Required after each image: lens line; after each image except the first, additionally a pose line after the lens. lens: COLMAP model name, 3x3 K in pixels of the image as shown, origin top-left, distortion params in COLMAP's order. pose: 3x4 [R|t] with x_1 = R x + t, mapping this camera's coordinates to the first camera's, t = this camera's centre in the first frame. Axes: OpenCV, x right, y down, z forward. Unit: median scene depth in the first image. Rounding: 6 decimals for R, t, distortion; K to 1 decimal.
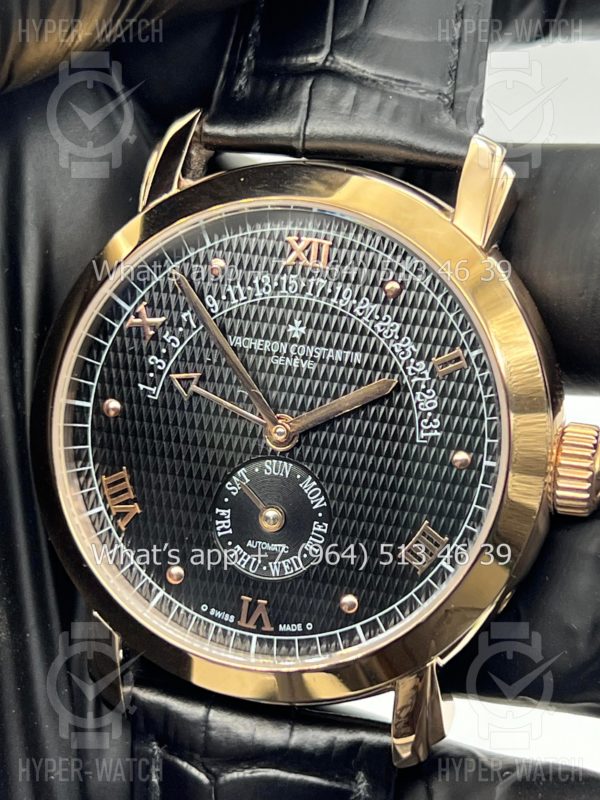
lens RADIAL K [[1870.8, 0, 300.6], [0, 1870.8, 395.2], [0, 0, 1]] dist [0.215487, 0.000000]
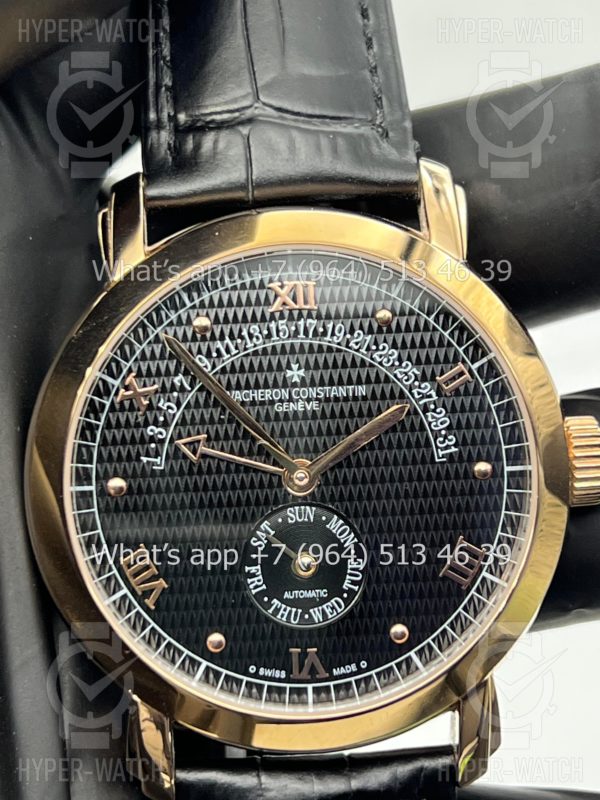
lens RADIAL K [[1870.8, 0, 288.3], [0, 1870.8, 394.3], [0, 0, 1]] dist [0.215487, 0.000000]
pose [[0.947111, -0.169100, 0.272739, -0.278776], [0.181360, 0.983209, -0.020195, -0.004717], [-0.264745, 0.068591, 0.961876, 0.042070]]
